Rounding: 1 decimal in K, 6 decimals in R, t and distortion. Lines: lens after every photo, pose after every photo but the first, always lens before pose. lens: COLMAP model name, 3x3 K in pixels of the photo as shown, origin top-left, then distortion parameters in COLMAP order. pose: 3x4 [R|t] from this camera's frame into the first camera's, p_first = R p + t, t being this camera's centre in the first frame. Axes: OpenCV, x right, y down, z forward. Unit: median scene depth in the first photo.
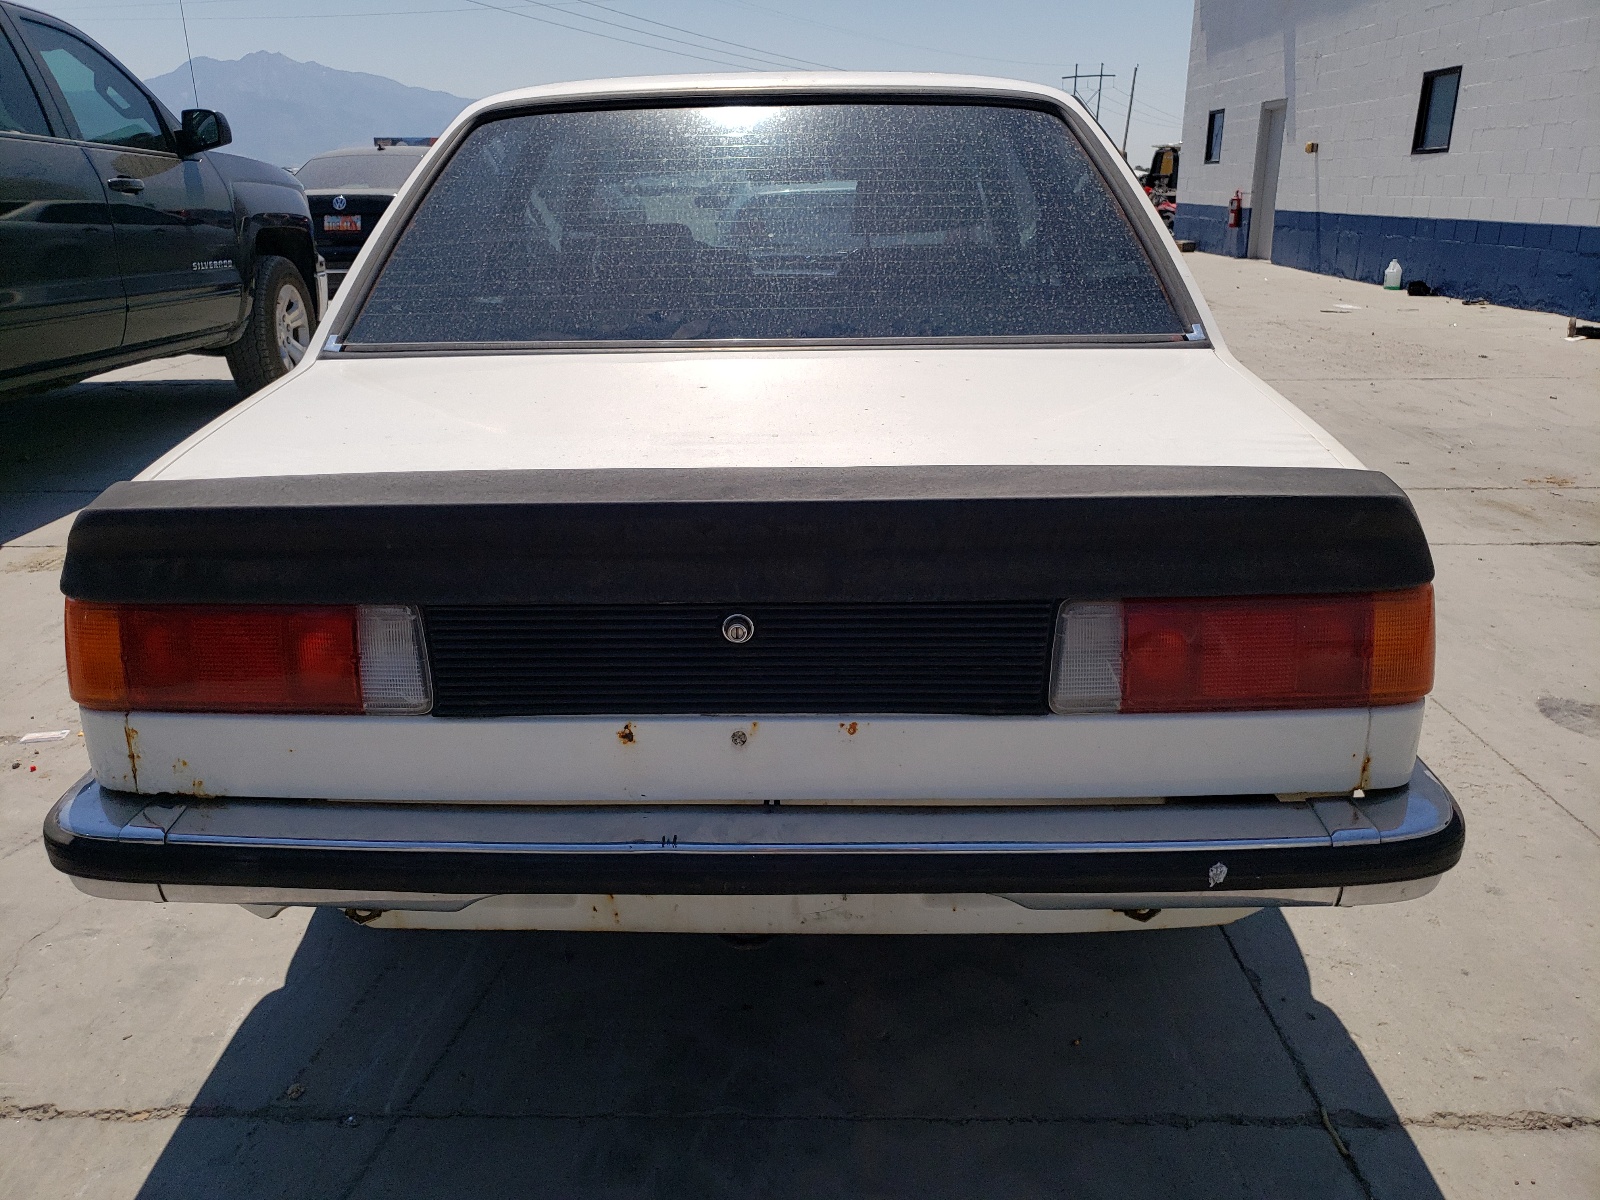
lens RADIAL K [[1262.3, 0, 827.9], [0, 1262.3, 599.0], [0, 0, 1]] dist [0.027211, 0.002230]
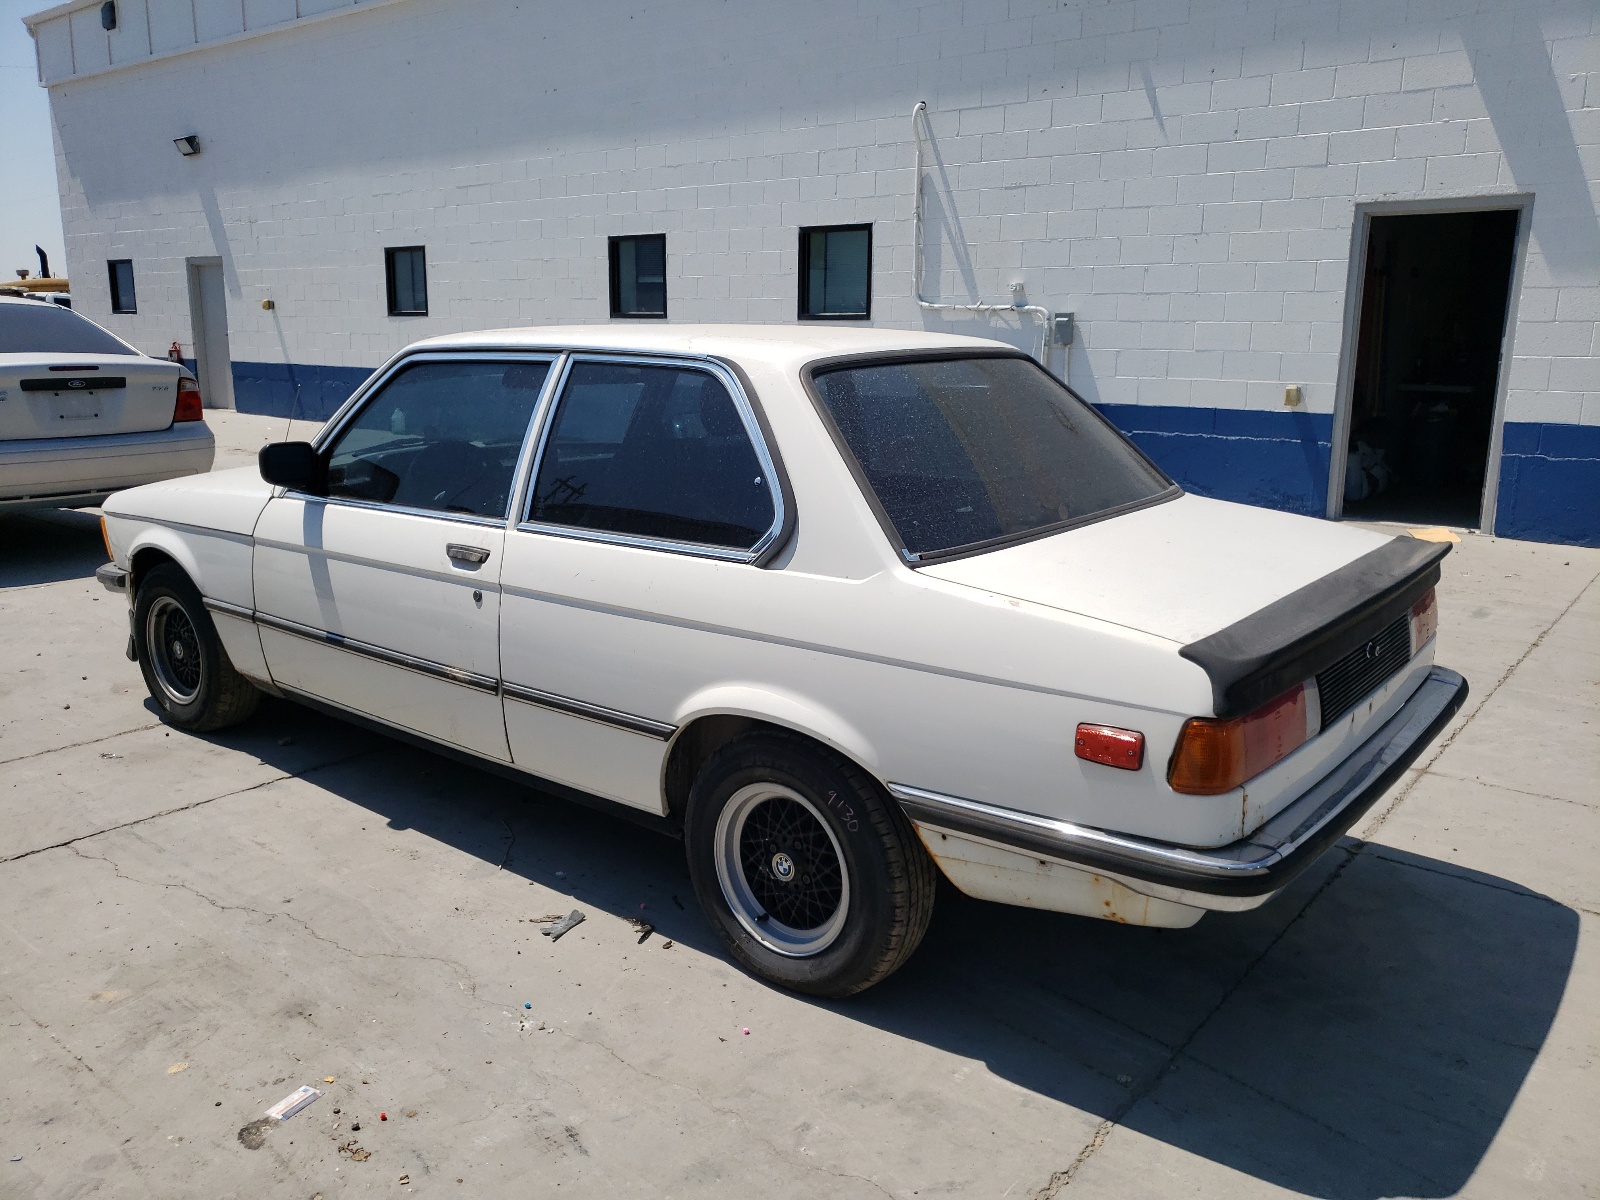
lens RADIAL K [[1262.3, 0, 827.9], [0, 1262.3, 599.0], [0, 0, 1]] dist [0.027211, 0.002230]
pose [[0.587286, -0.164620, 0.792462, -0.219570], [0.242826, 0.969831, 0.021509, -0.028970], [-0.772095, 0.179798, 0.609542, 0.045780]]
